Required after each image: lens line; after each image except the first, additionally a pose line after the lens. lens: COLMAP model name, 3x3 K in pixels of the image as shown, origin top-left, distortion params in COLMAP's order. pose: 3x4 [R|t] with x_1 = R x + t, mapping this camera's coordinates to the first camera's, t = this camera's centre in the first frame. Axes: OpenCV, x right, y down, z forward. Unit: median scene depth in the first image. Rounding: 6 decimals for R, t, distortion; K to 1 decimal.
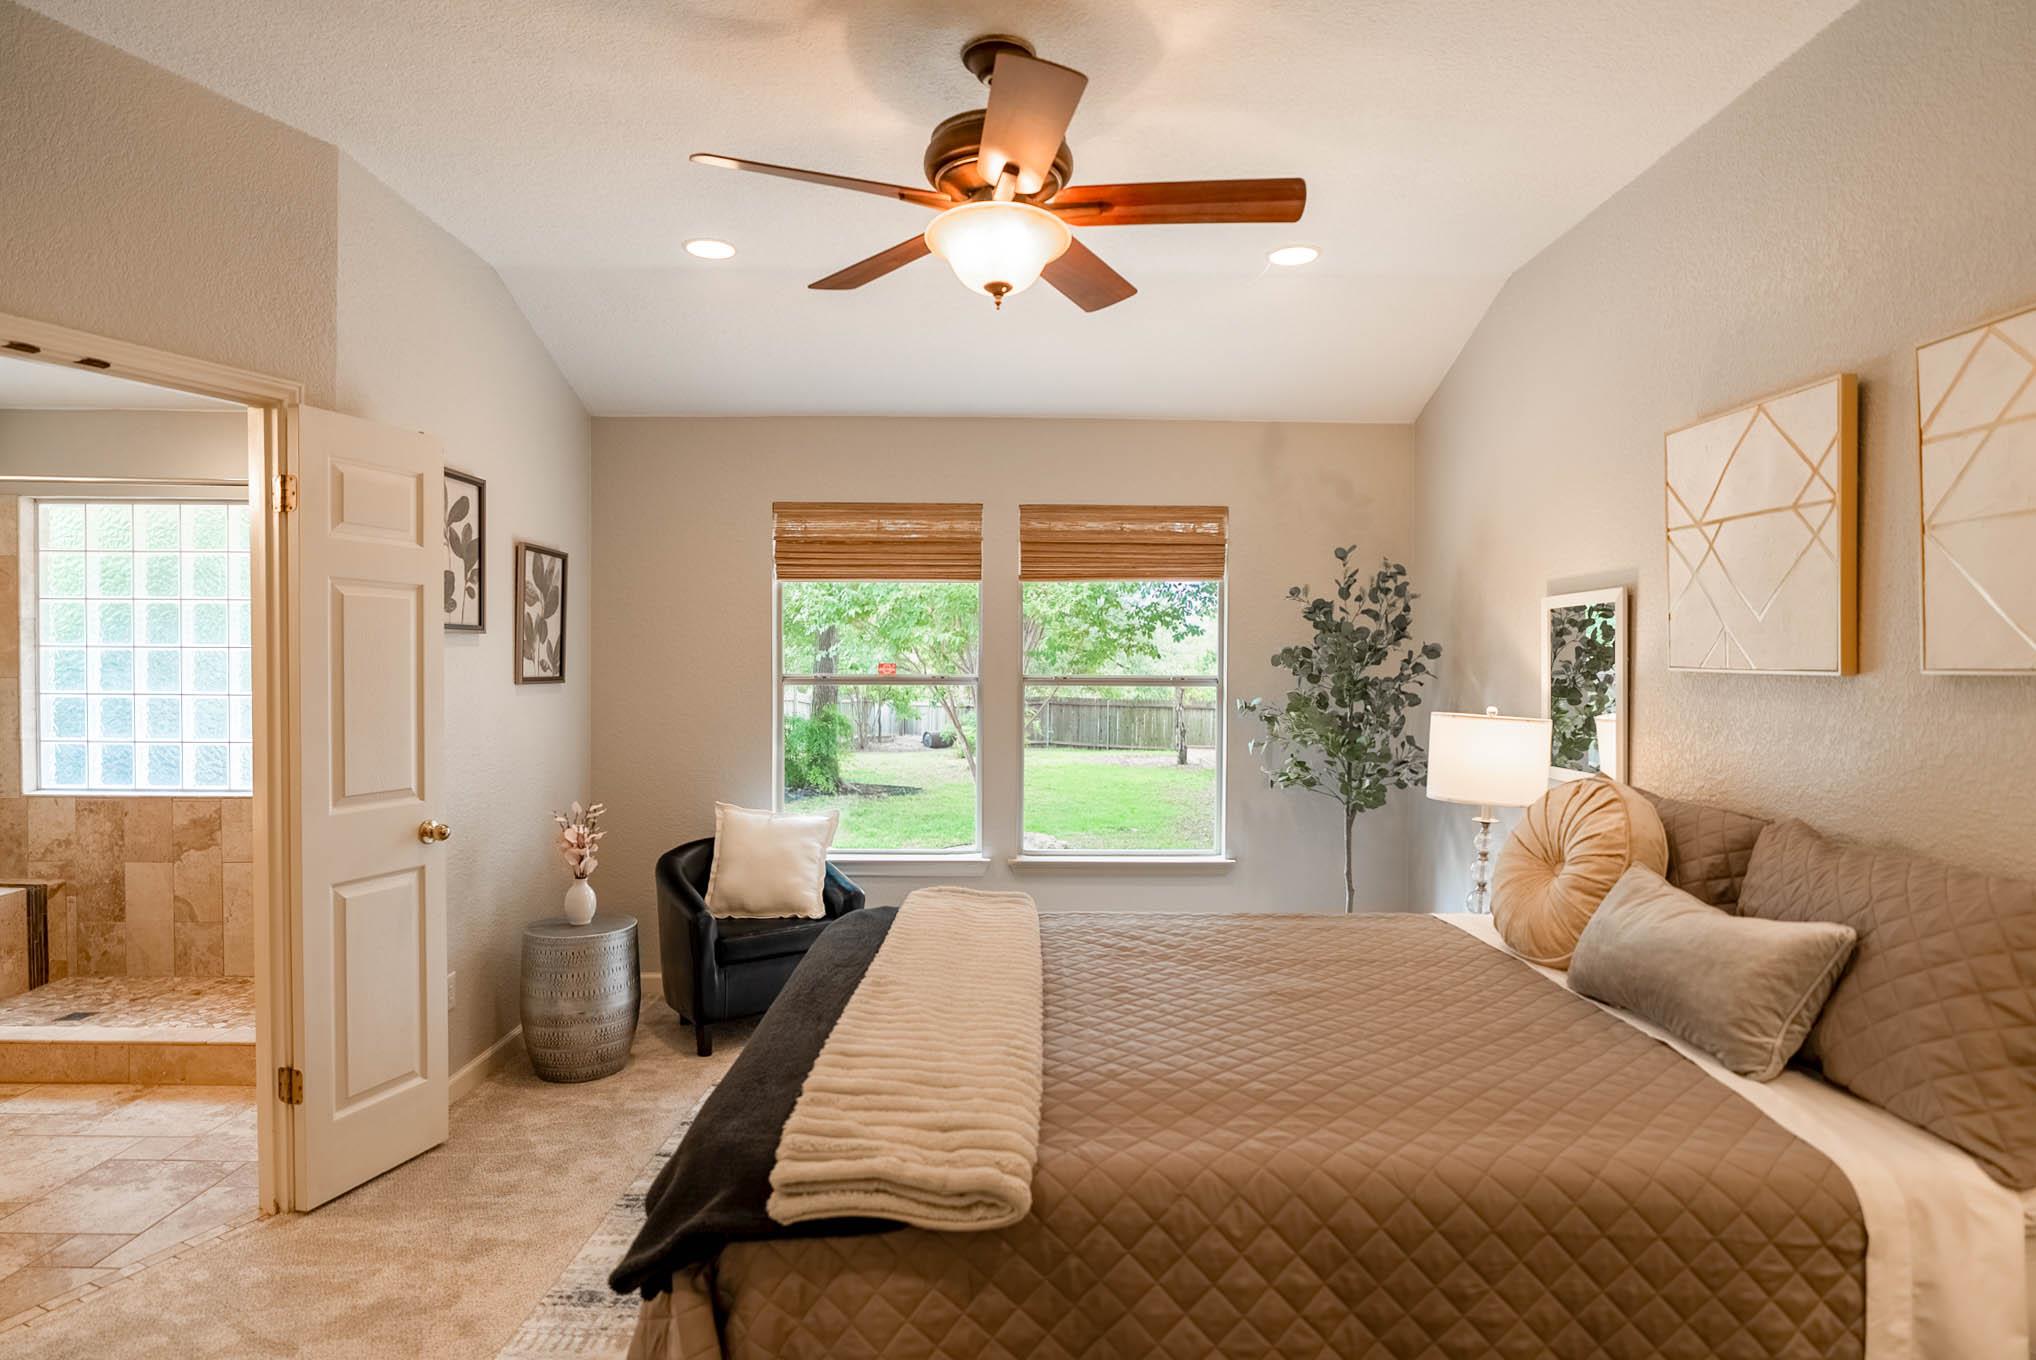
lens RADIAL K [[1111.4, 0, 1011.3], [0, 1111.4, 679.7], [0, 0, 1]] dist [-0.018001, 0.004650]
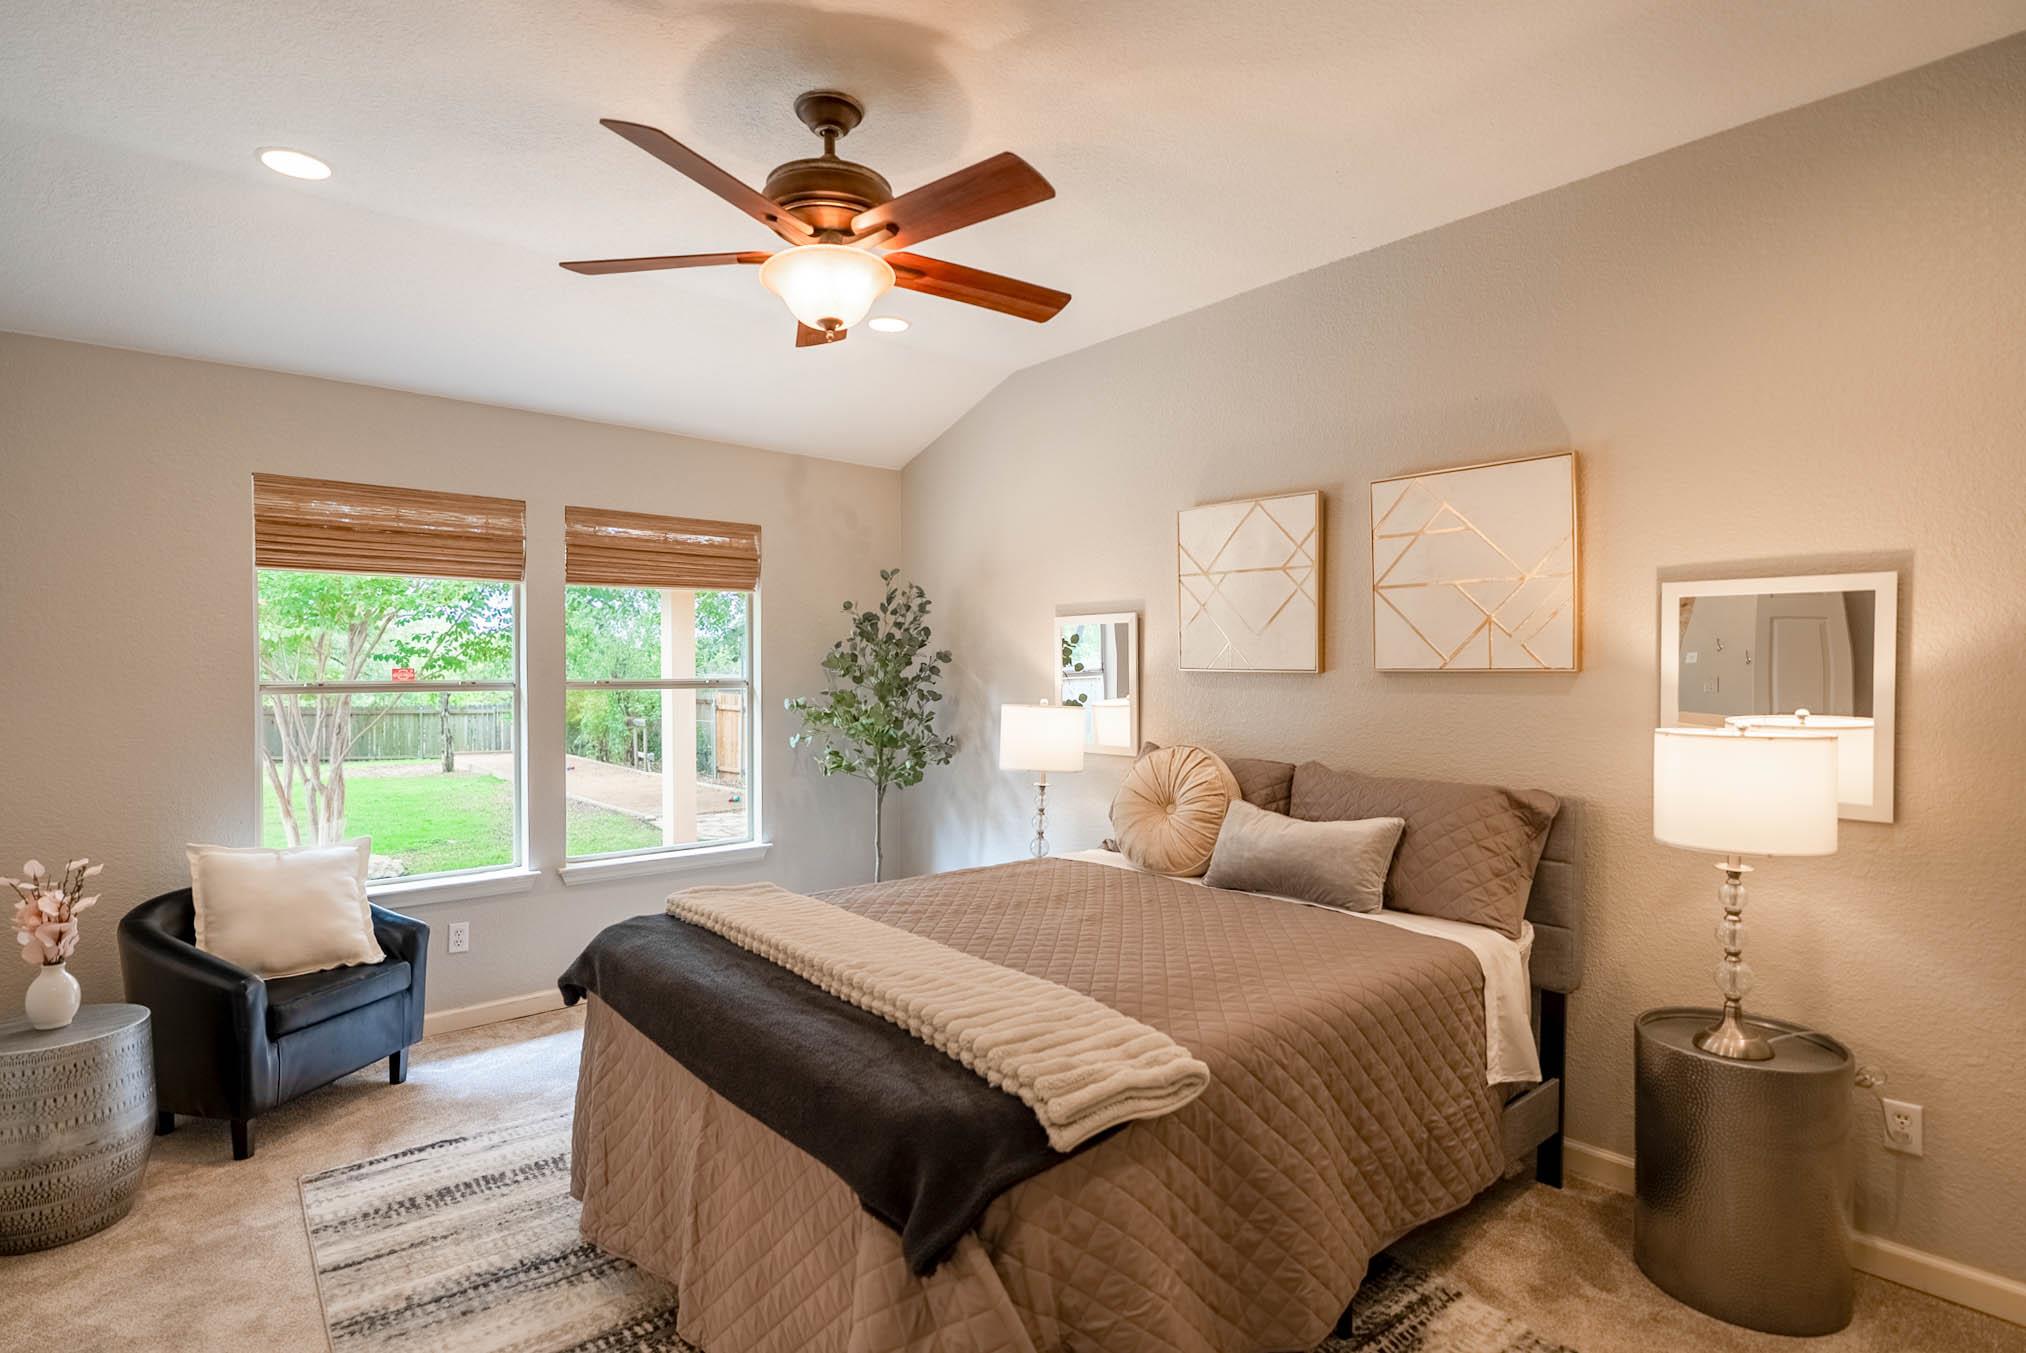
lens RADIAL K [[1015.7, 0, 1010.3], [0, 1015.7, 677.7], [0, 0, 1]] dist [-0.003735, 0.000656]
pose [[0.761751, -0.010136, 0.647790, -0.422973], [0.012700, 0.999919, 0.000712, -0.002422], [-0.647745, 0.007684, 0.761818, 0.102153]]
